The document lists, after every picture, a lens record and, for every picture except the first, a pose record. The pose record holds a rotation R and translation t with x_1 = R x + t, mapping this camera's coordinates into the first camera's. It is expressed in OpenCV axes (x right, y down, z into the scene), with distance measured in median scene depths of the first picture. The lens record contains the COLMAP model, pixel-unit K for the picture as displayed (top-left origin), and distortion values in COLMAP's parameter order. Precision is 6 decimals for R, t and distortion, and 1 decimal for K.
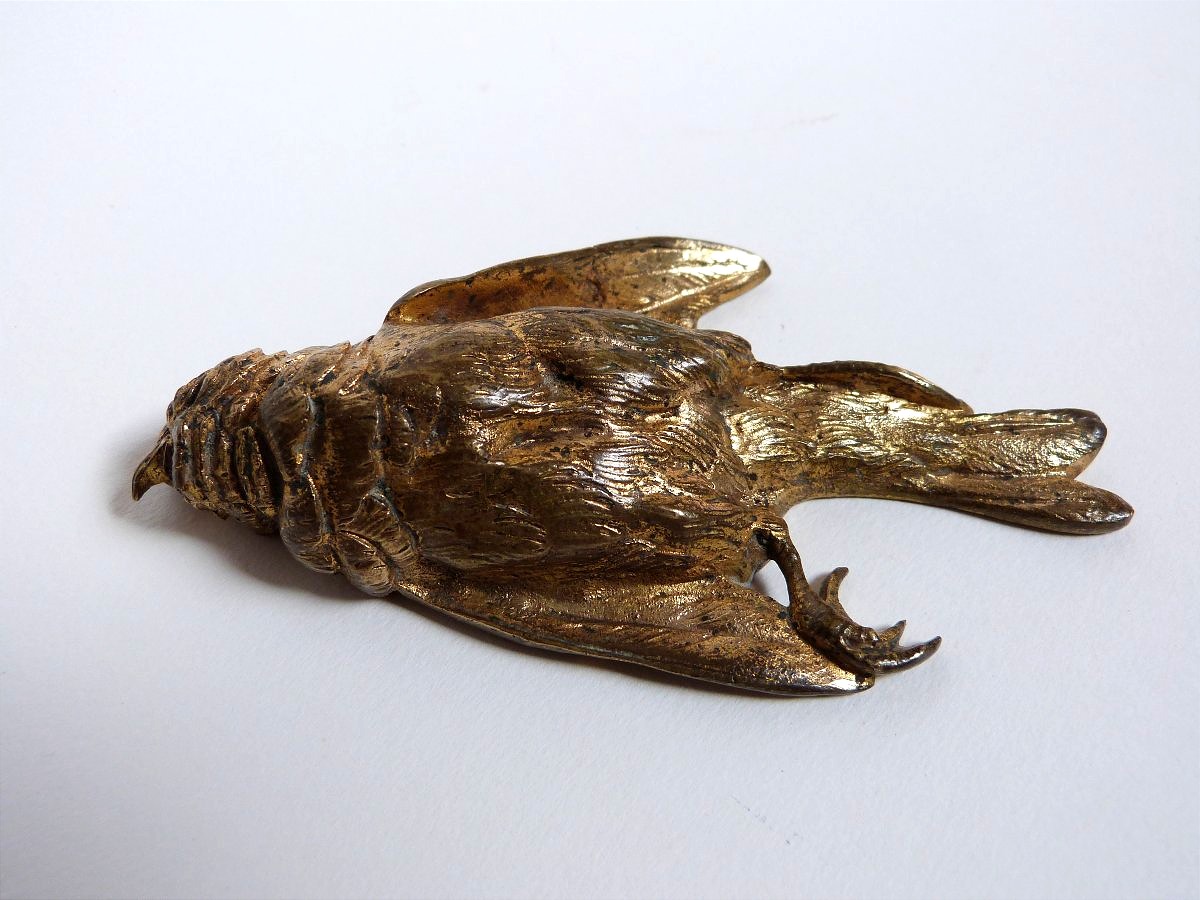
lens RADIAL K [[1232.6, 0, 594.5], [0, 1232.6, 450.0], [0, 0, 1]] dist [-0.095302, 0.000000]
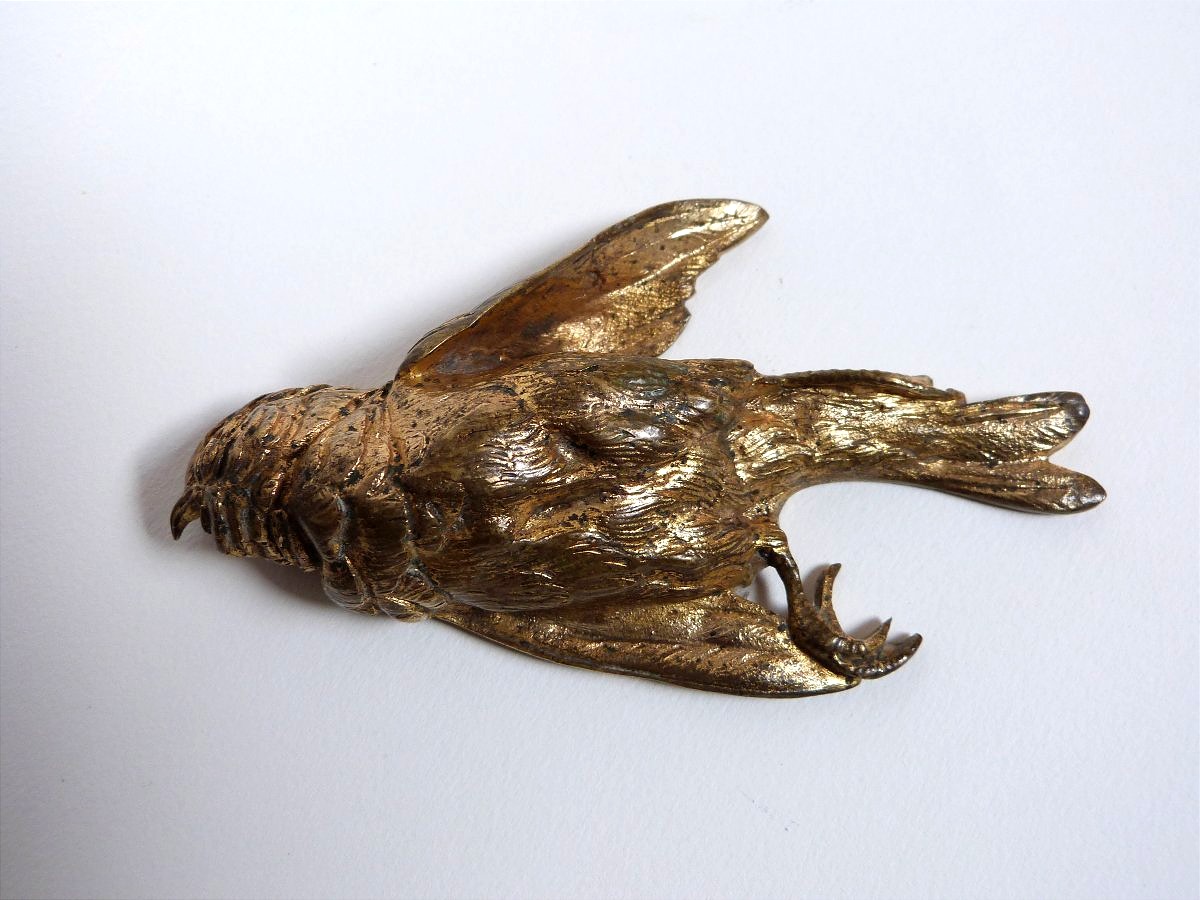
lens RADIAL K [[1232.6, 0, 596.1], [0, 1232.6, 452.2], [0, 0, 1]] dist [-0.095302, 0.000000]
pose [[0.998488, -0.052421, 0.016539, -0.025879], [0.042251, 0.924382, 0.379120, -0.435672], [-0.035162, -0.377848, 0.925200, 0.031298]]
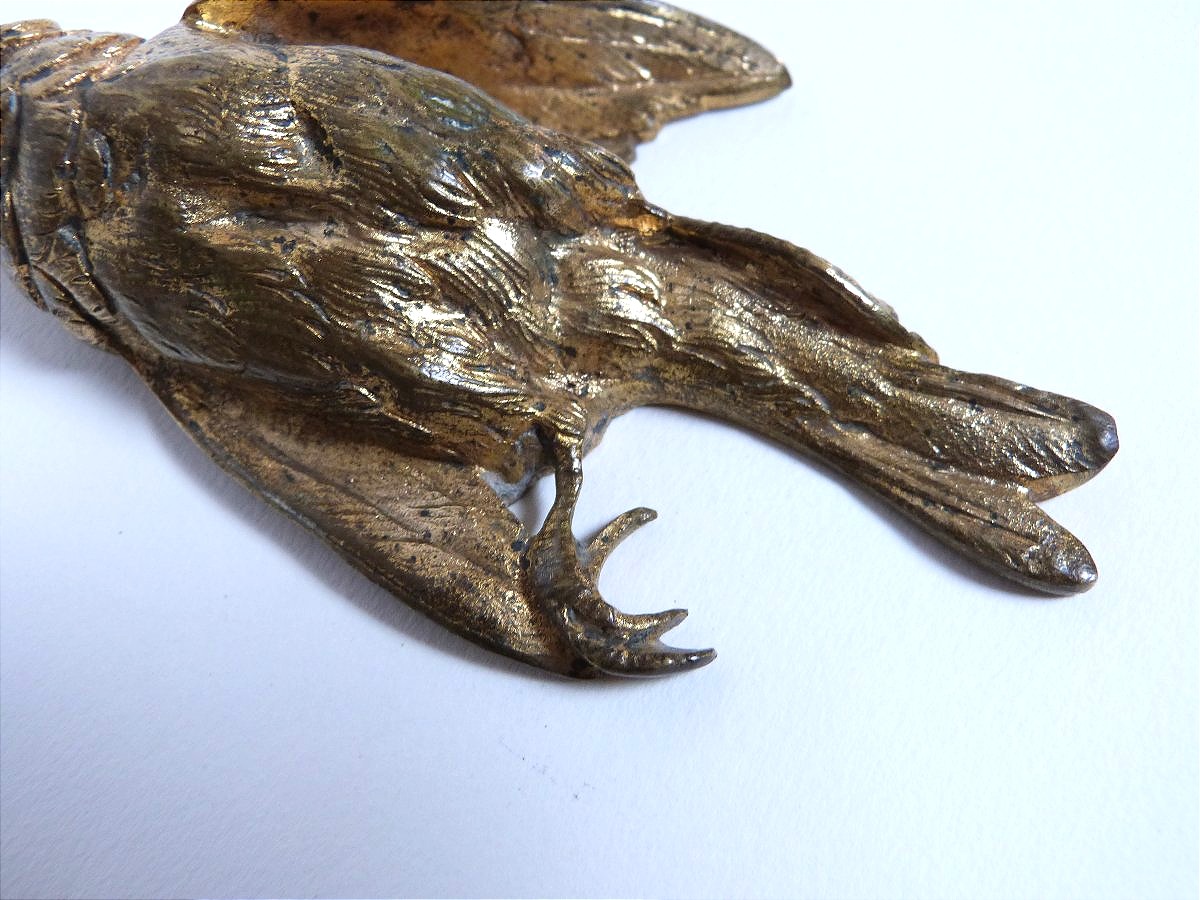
lens RADIAL K [[1232.6, 0, 605.9], [0, 1232.6, 458.2], [0, 0, 1]] dist [-0.095302, 0.000000]
pose [[0.919354, 0.323847, -0.223406, 0.342110], [-0.269920, 0.932312, 0.240704, -0.103539], [0.286236, -0.160990, 0.944538, 0.320662]]
